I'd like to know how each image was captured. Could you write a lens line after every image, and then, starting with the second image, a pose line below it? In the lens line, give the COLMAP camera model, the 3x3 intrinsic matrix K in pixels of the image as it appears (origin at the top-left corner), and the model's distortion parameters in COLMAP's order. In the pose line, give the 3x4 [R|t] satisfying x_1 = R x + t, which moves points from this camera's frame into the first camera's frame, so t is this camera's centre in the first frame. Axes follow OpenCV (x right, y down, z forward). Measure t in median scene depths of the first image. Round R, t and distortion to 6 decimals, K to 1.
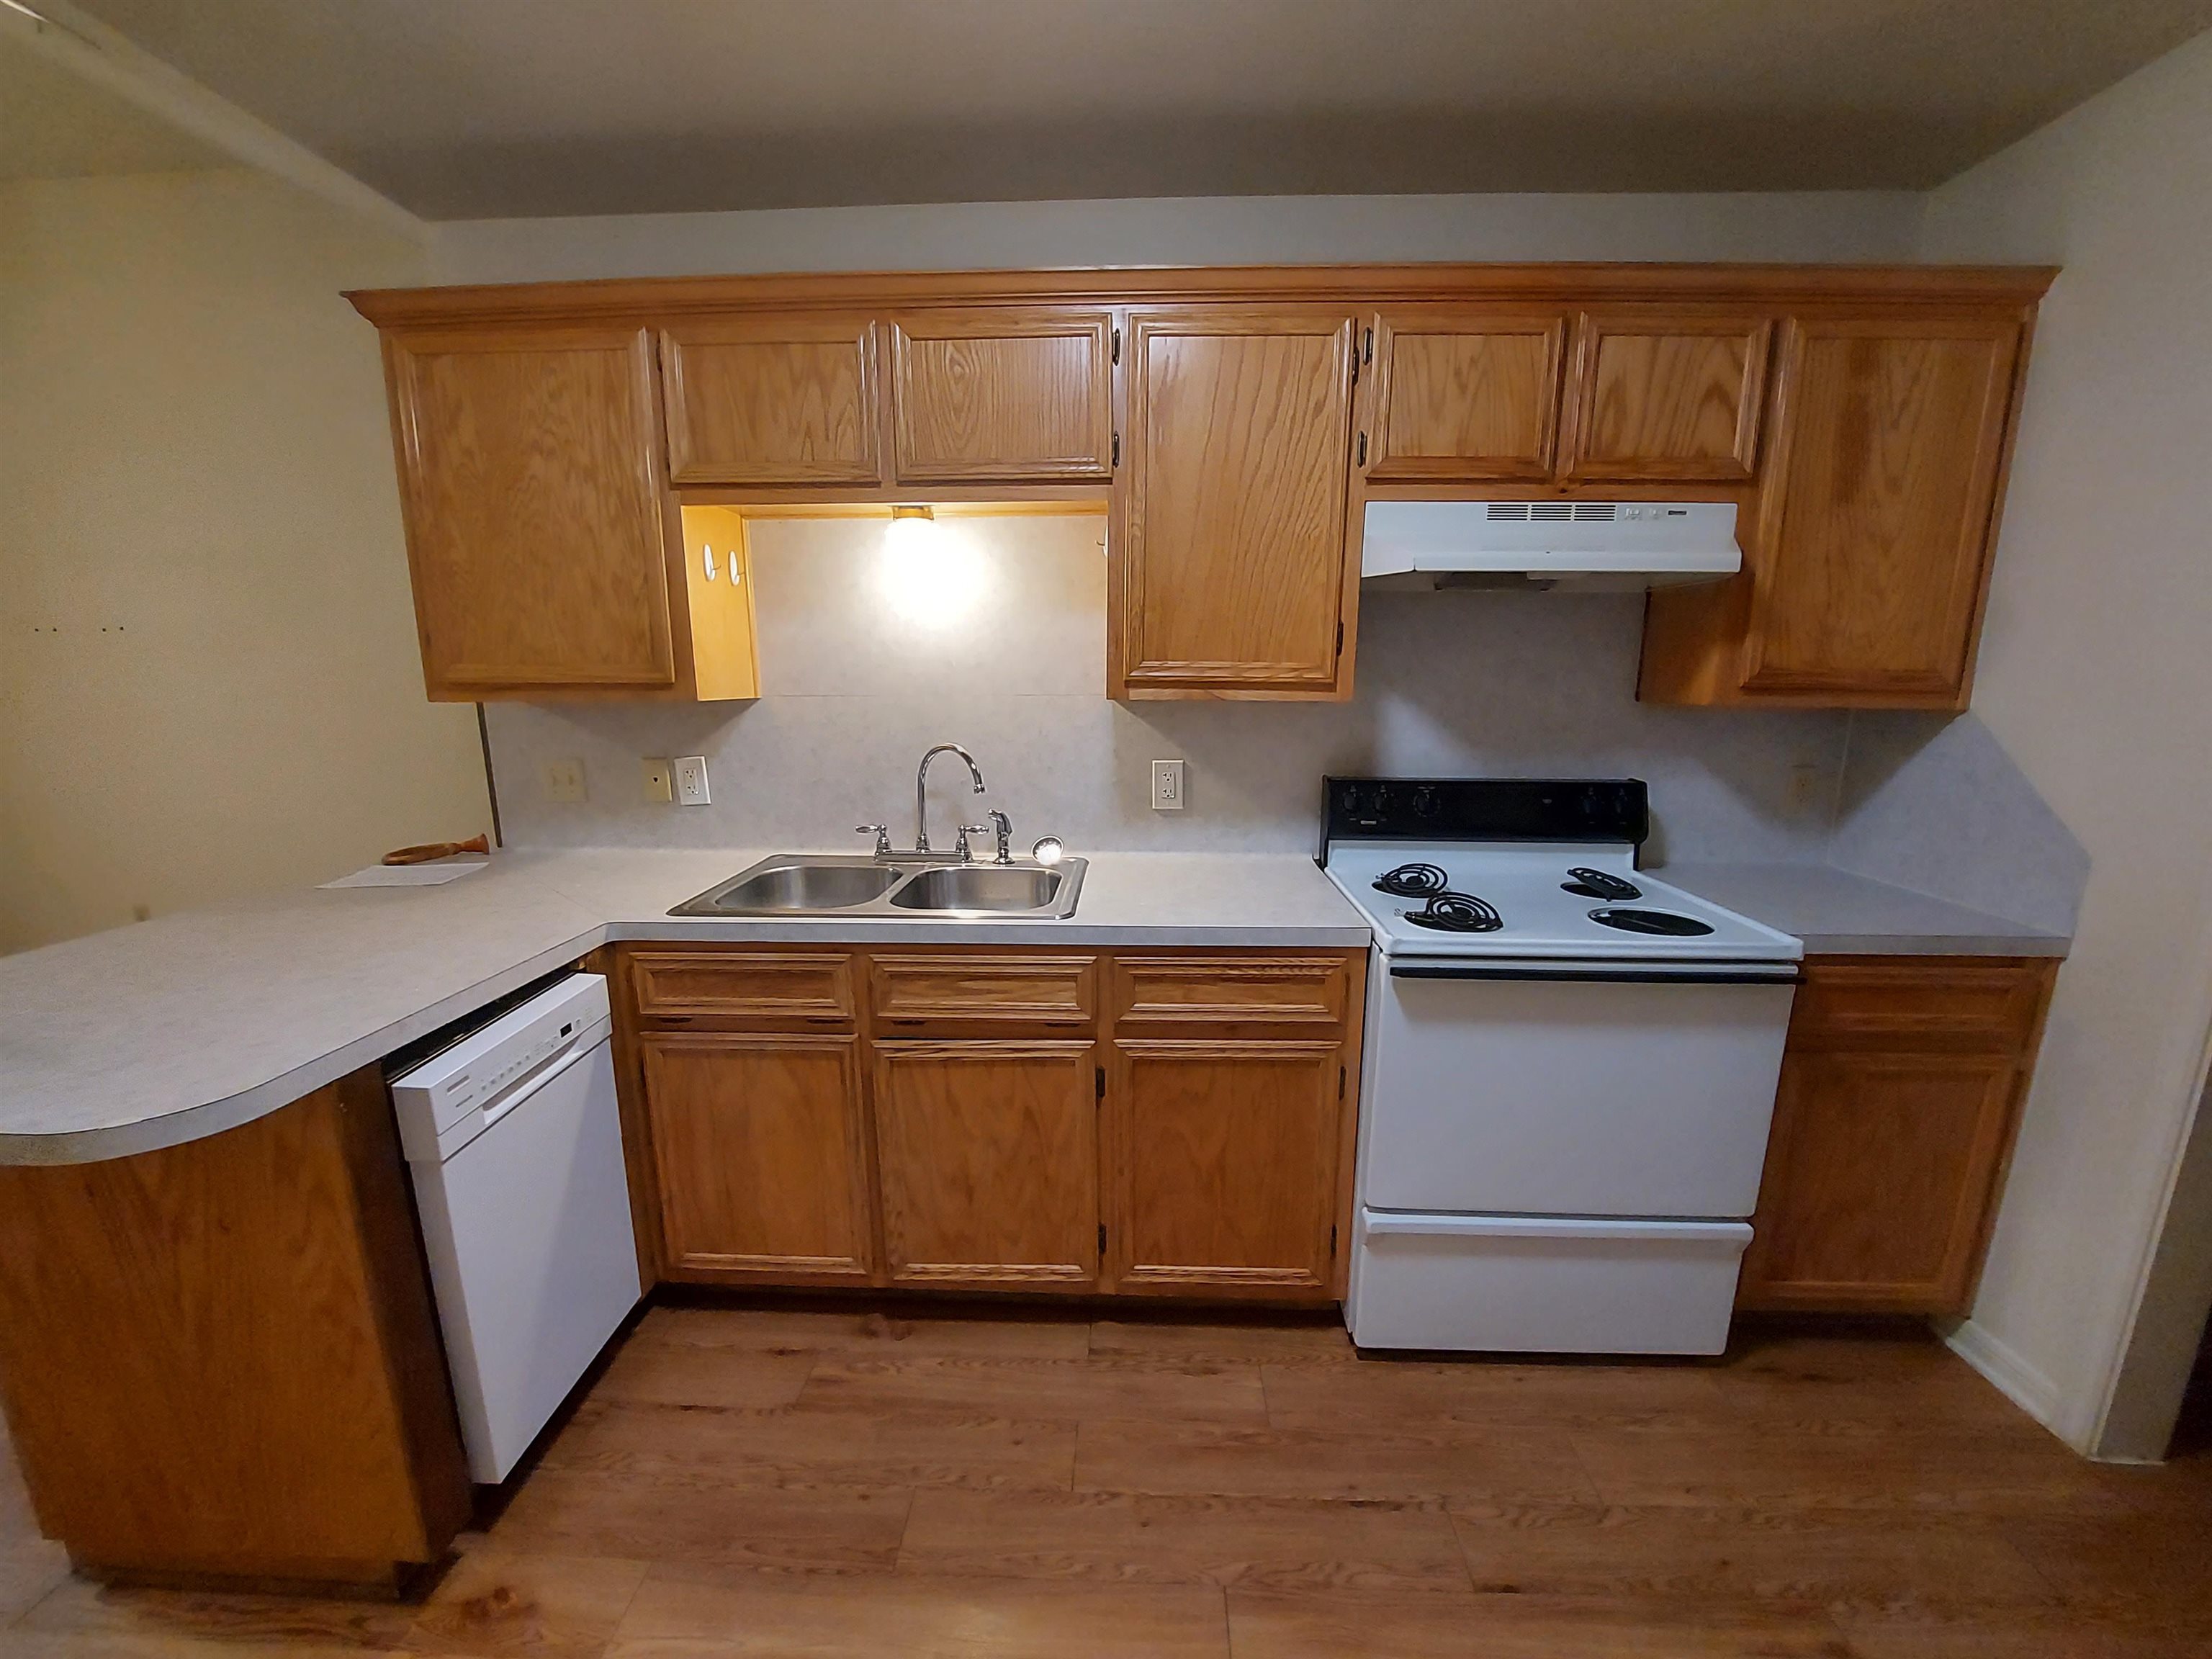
lens RADIAL K [[885.0, 0, 1073.8], [0, 885.0, 854.1], [0, 0, 1]] dist [-0.009297, -0.005160]
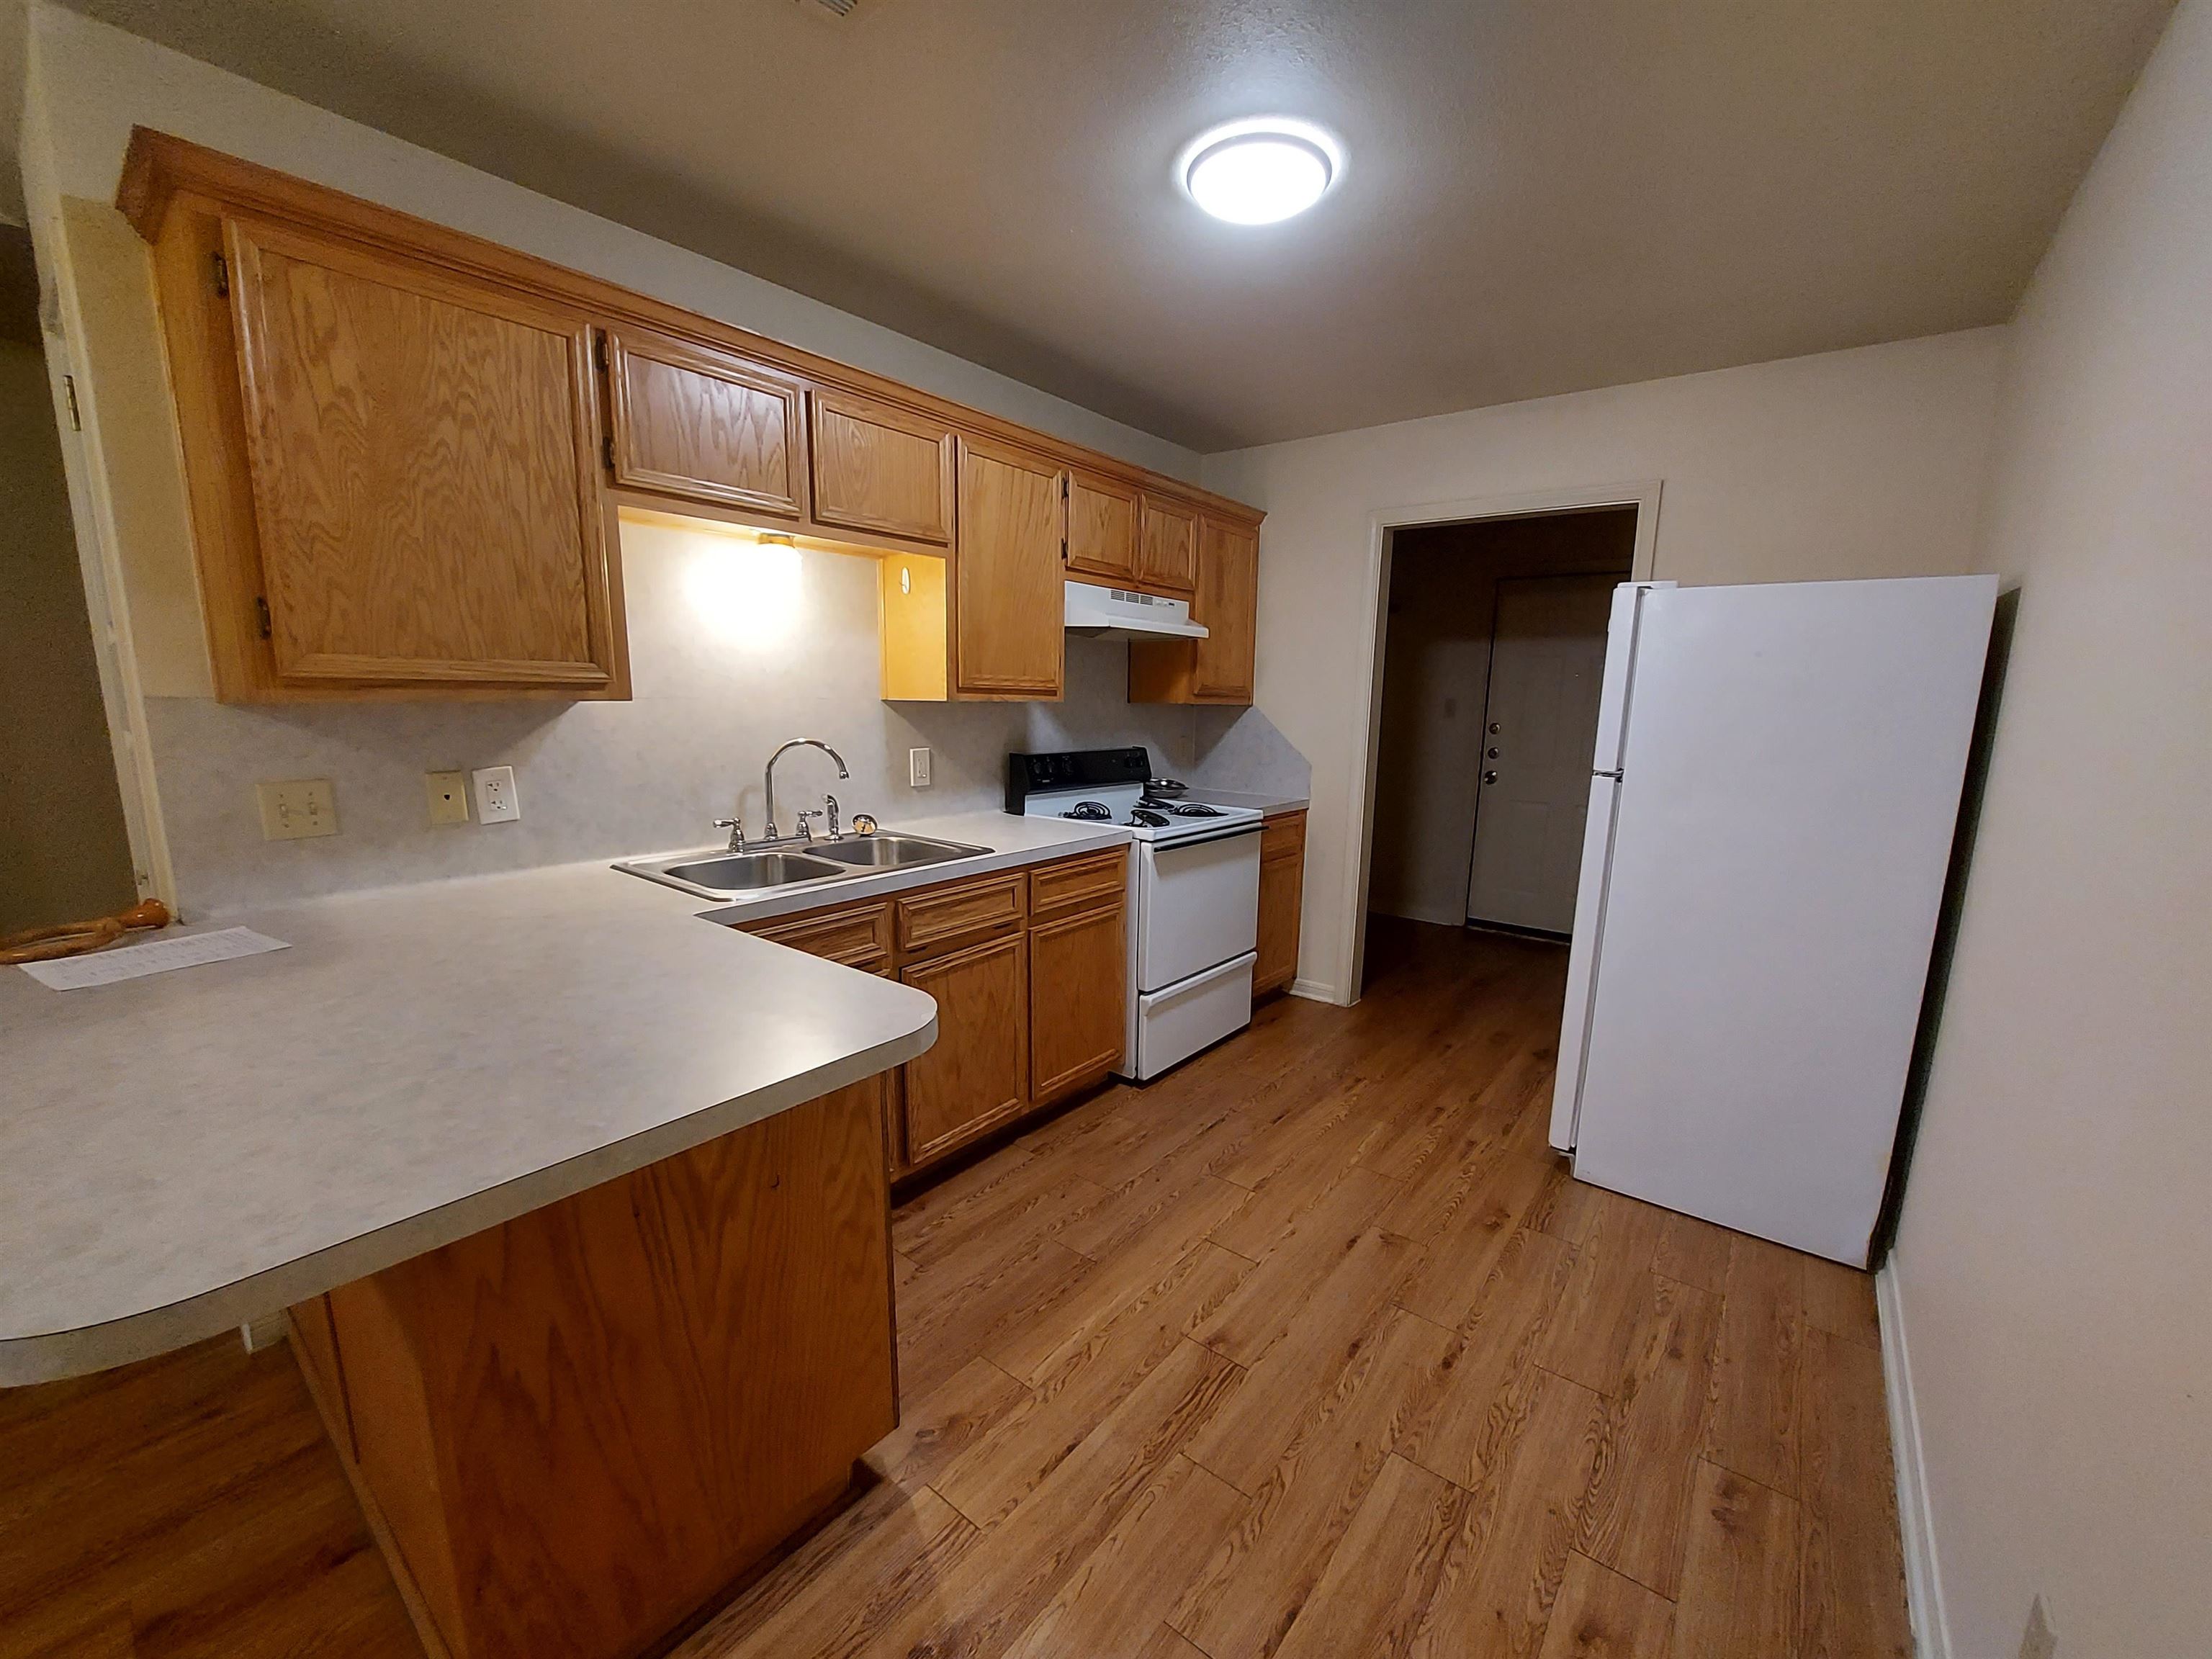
lens RADIAL K [[870.7, 0, 1111.3], [0, 870.7, 850.5], [0, 0, 1]] dist [-0.008975, -0.004166]
pose [[0.590274, -0.133800, 0.796037, -0.971185], [0.148323, 0.987354, 0.055973, 0.017813], [-0.793459, 0.085032, 0.602654, 0.000857]]
